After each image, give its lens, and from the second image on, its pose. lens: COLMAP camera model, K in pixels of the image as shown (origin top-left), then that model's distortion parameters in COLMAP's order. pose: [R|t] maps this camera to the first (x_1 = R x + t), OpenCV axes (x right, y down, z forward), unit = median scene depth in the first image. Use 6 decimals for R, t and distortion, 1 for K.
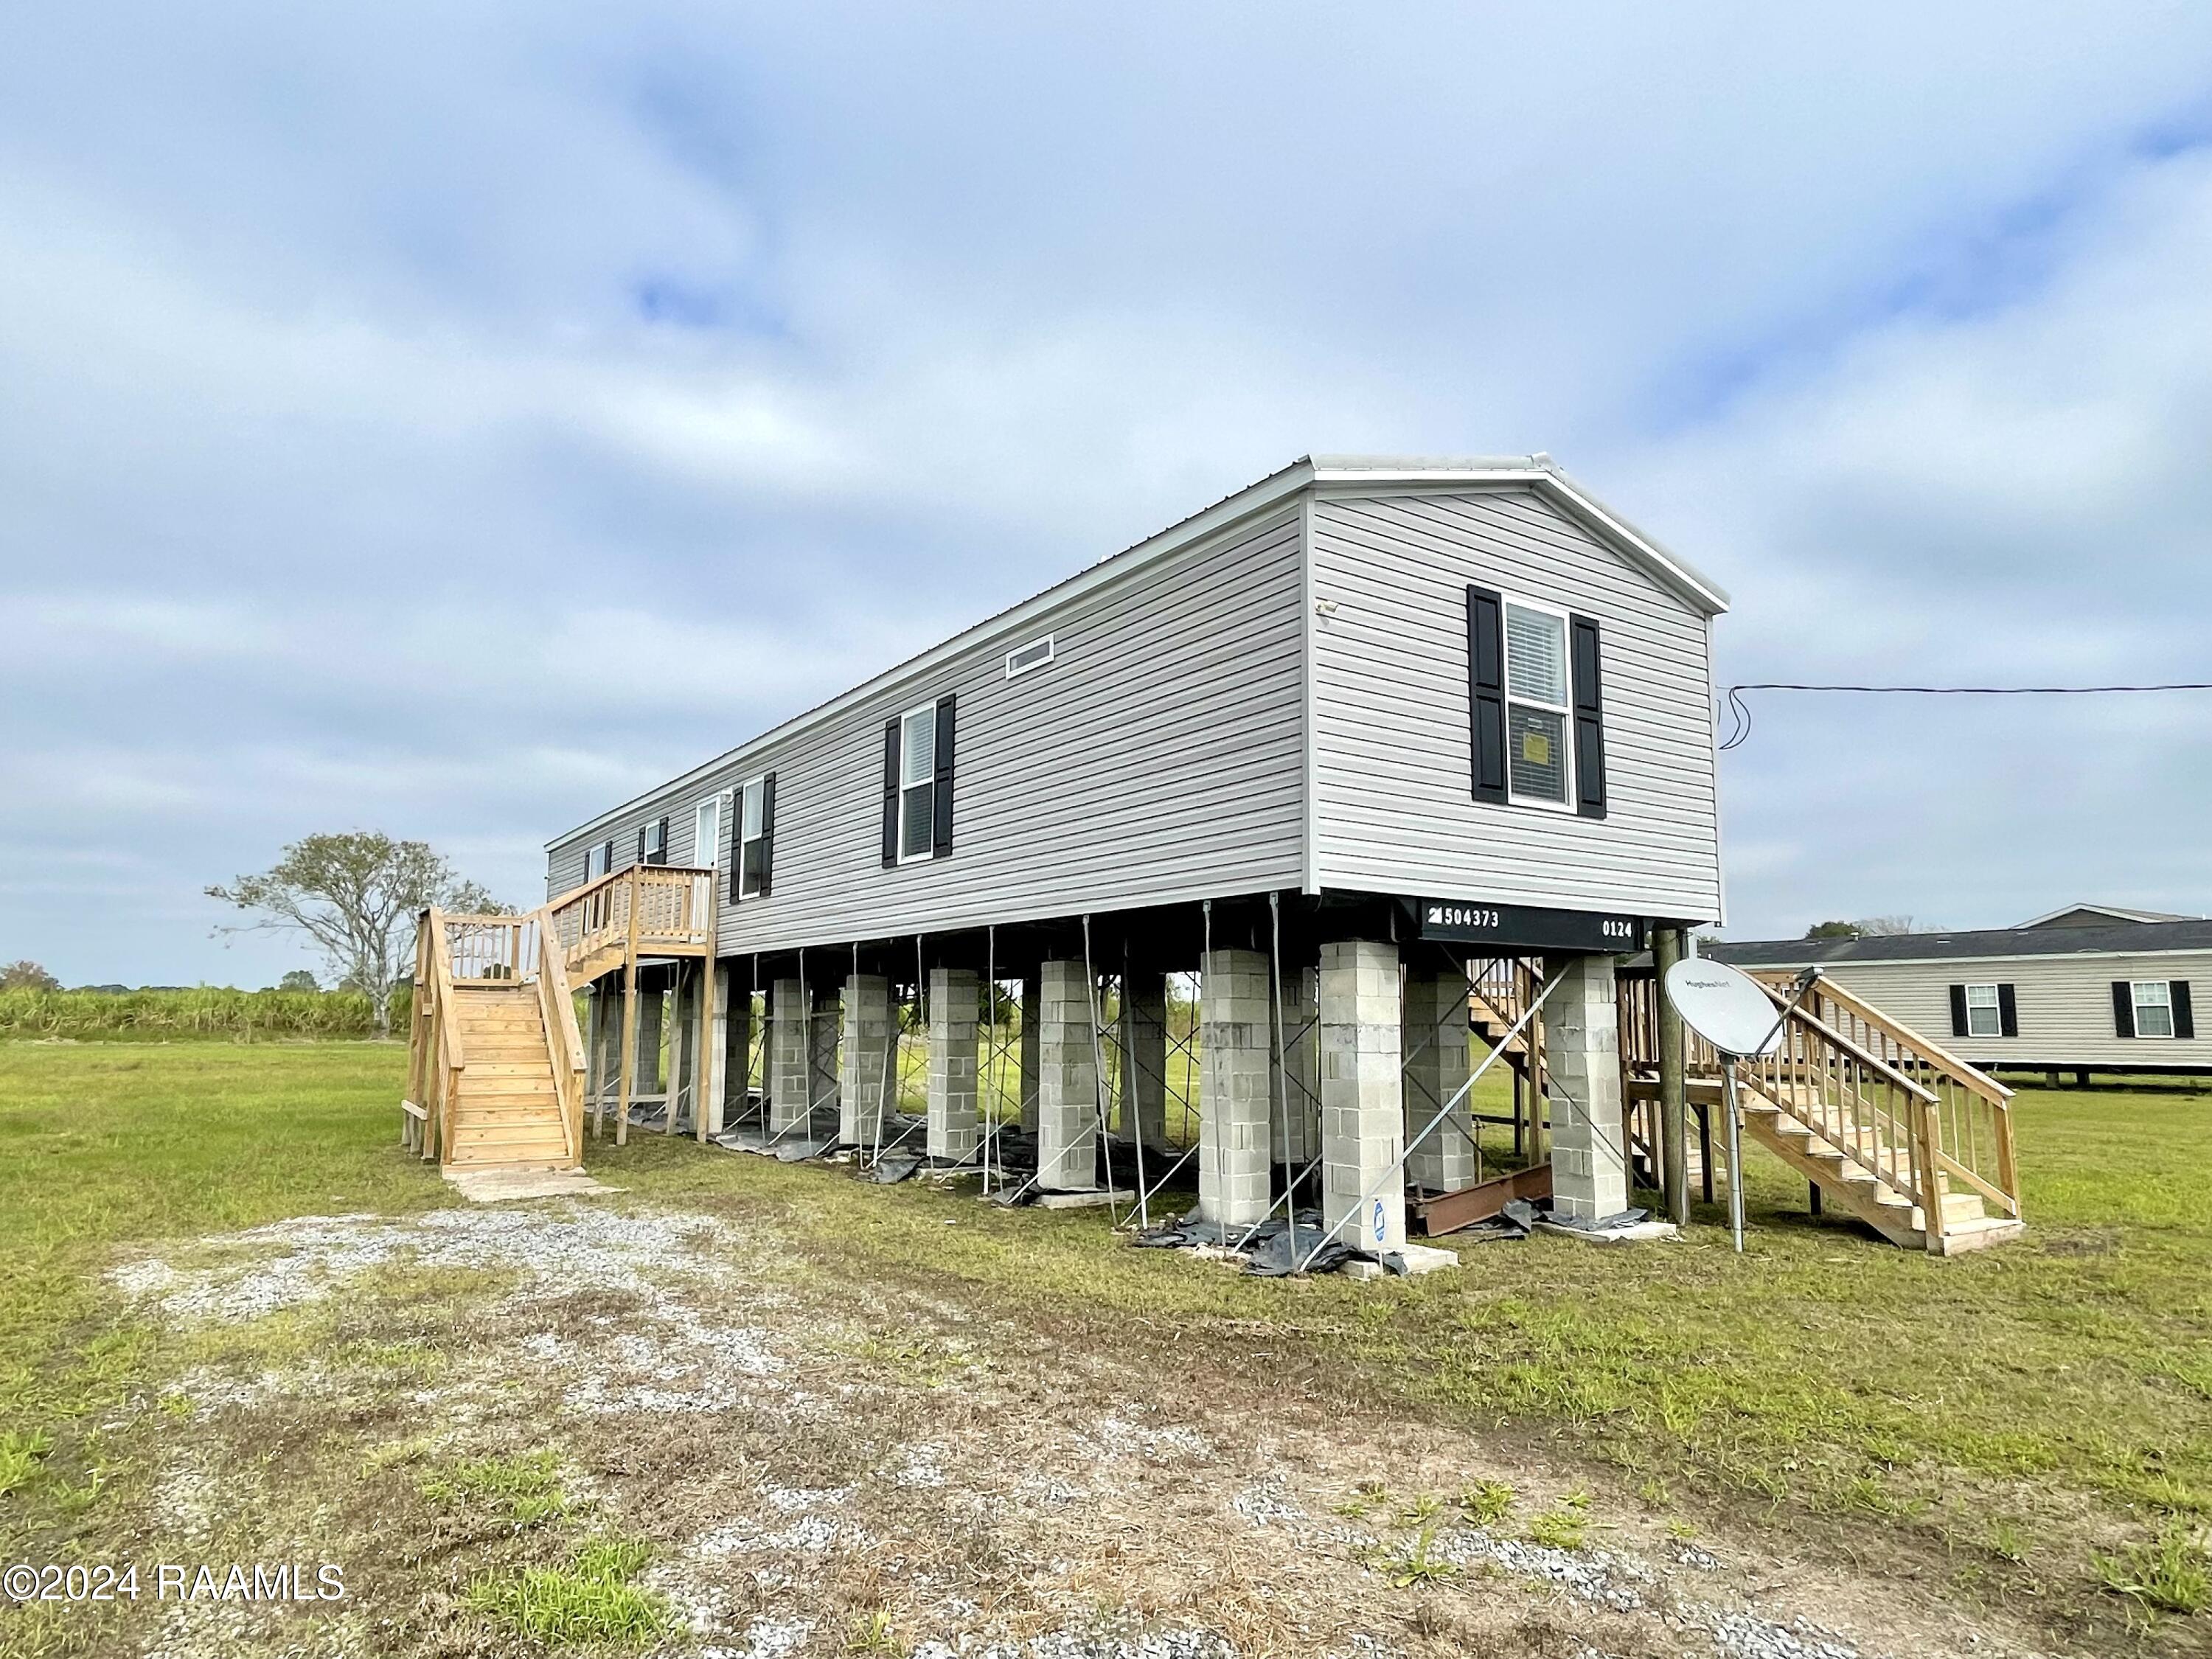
lens RADIAL K [[1300.2, 0, 1099.1], [0, 1300.2, 838.9], [0, 0, 1]] dist [-0.002677, -0.000238]
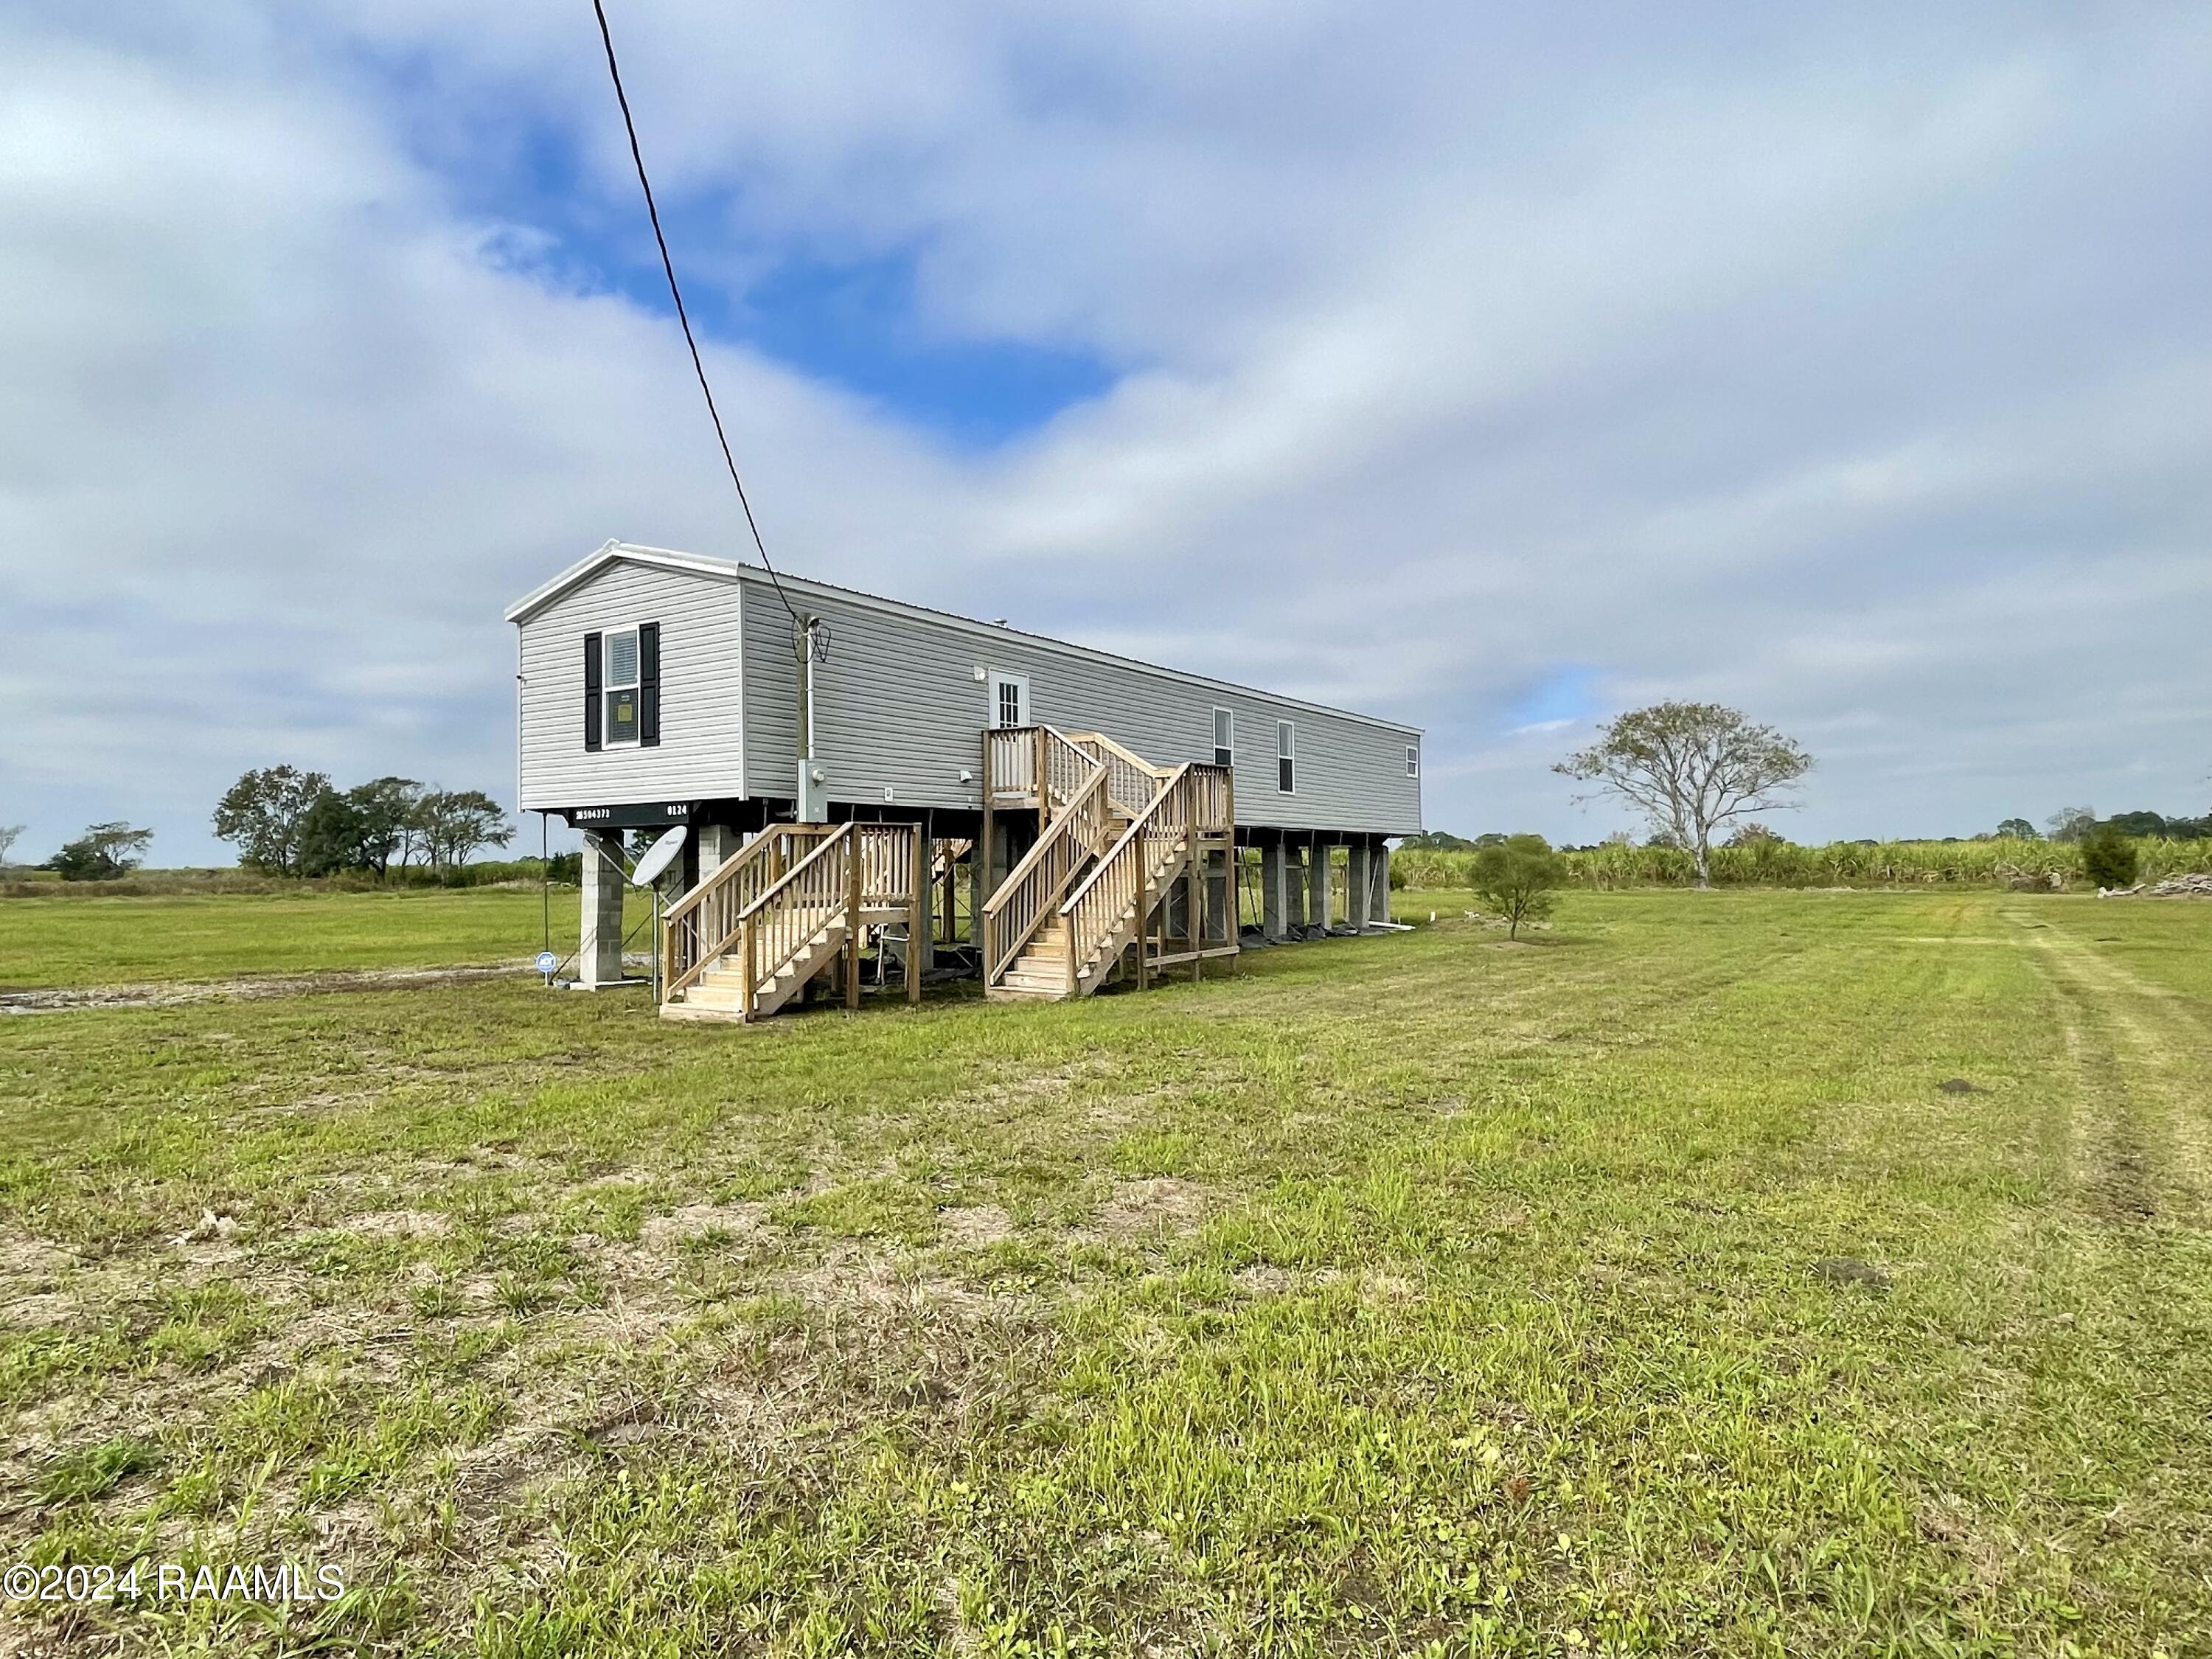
lens RADIAL K [[1300.2, 0, 1098.9], [0, 1300.2, 828.9], [0, 0, 1]] dist [-0.002677, -0.000238]
pose [[0.395968, -0.042003, -0.917303, 2.113446], [0.139289, 0.990141, 0.014788, 0.143038], [0.907639, -0.133626, 0.397914, 0.835512]]
